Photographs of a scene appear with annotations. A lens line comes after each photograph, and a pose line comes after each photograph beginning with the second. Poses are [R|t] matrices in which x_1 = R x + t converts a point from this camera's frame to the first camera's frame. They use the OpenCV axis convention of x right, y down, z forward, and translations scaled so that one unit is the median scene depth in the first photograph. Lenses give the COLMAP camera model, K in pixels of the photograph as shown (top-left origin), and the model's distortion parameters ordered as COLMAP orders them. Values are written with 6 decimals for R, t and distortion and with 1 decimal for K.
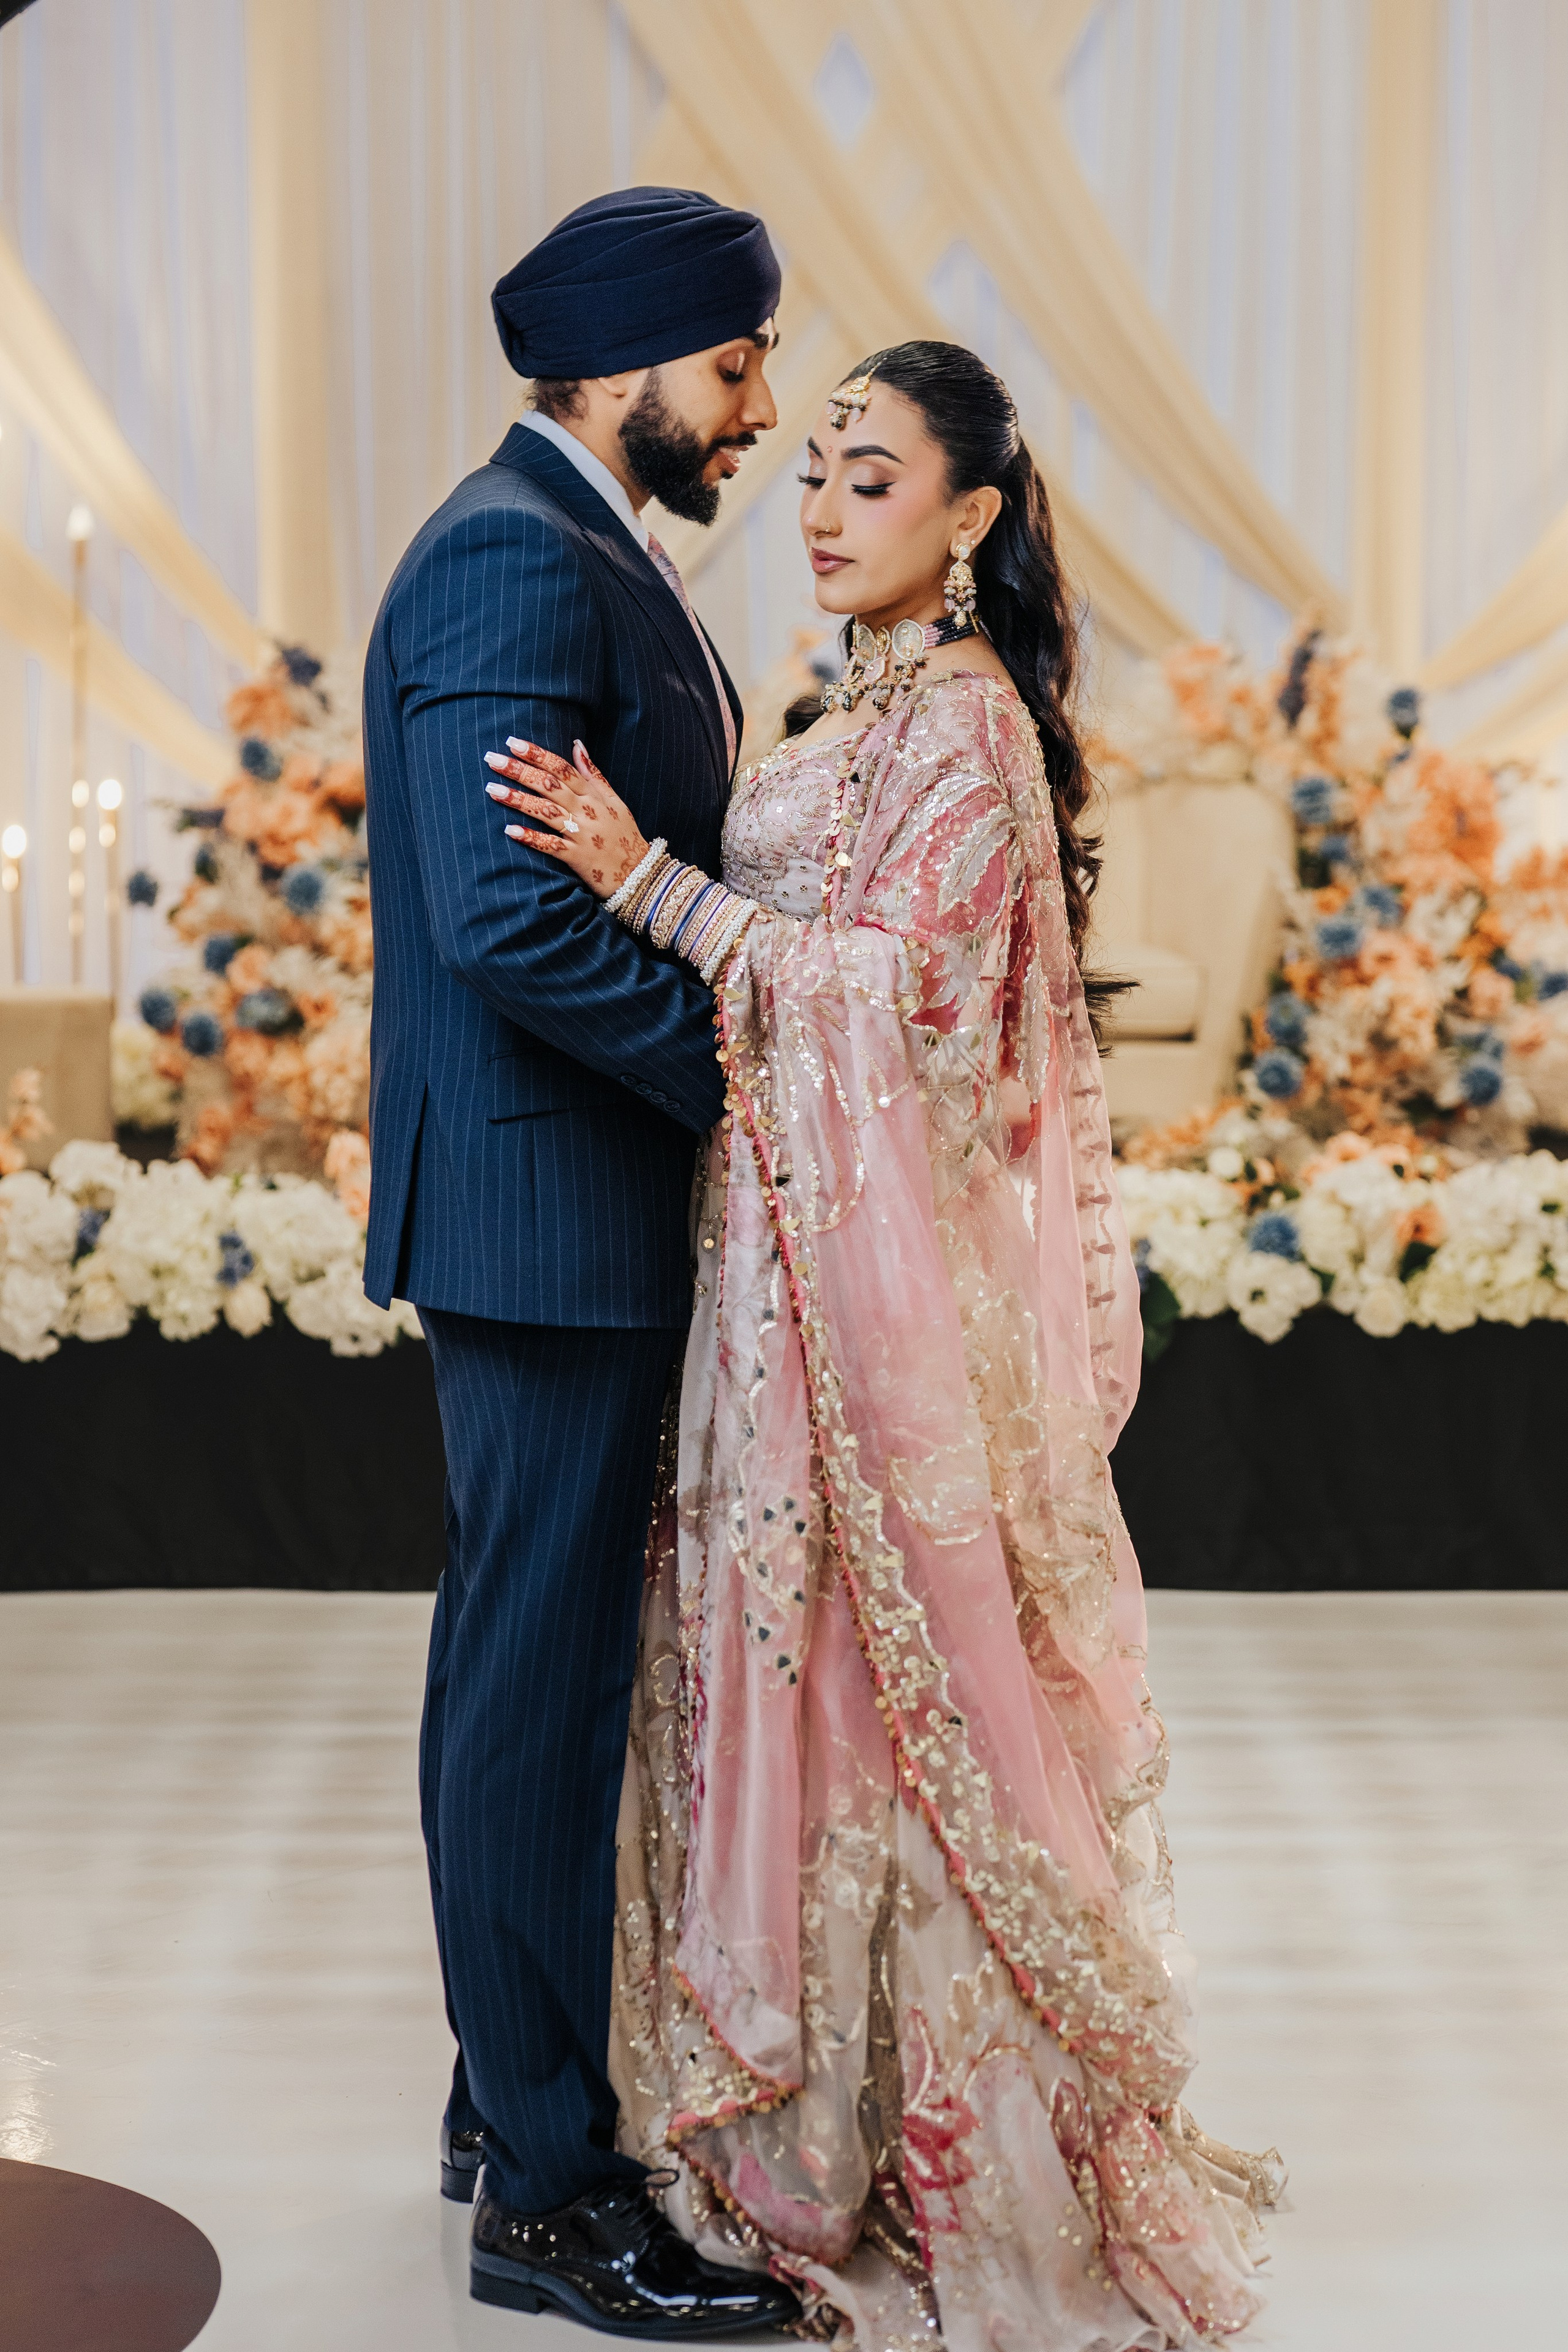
lens RADIAL K [[4957.5, 0, 784.0], [0, 4957.5, 1176.0], [0, 0, 1]] dist [-0.078884, -0.077861]
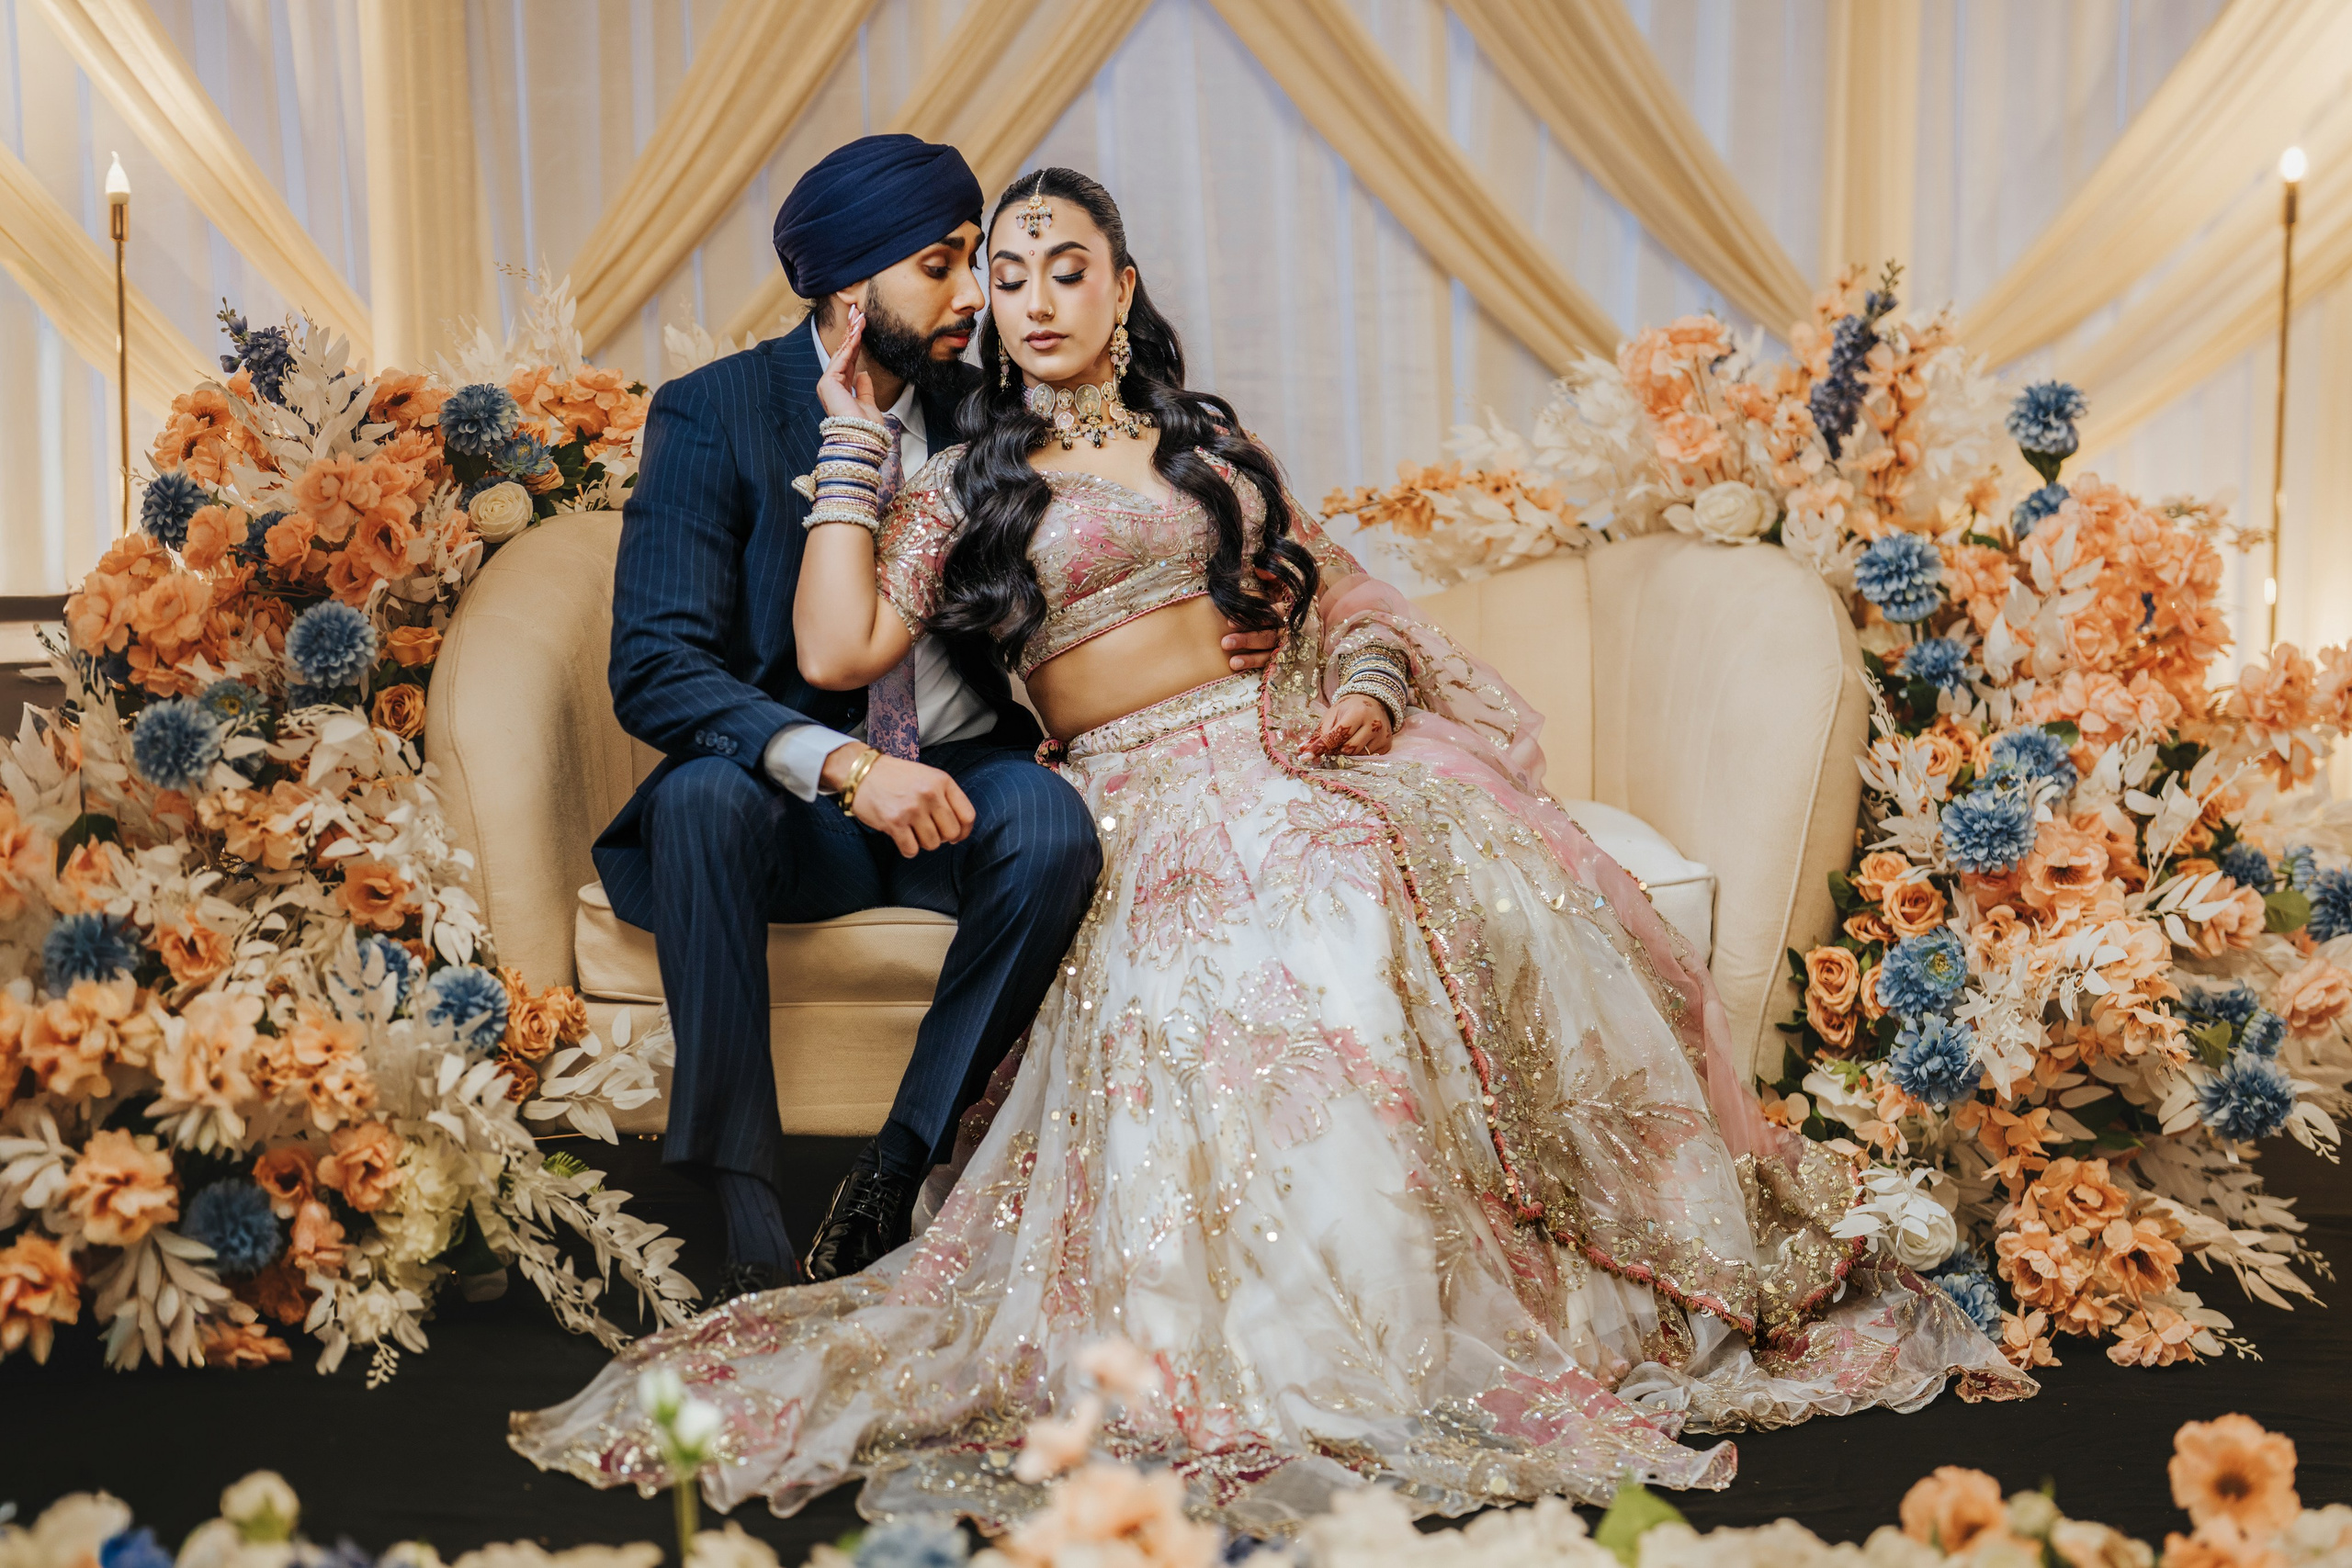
lens RADIAL K [[3310.3, 0, 1176.0], [0, 3310.3, 784.0], [0, 0, 1]] dist [-0.200869, 1.386228]
pose [[0.999991, -0.003729, -0.002018, 0.020818], [0.003761, 0.999858, 0.016455, -0.059424], [0.001956, -0.016463, 0.999863, 0.618731]]
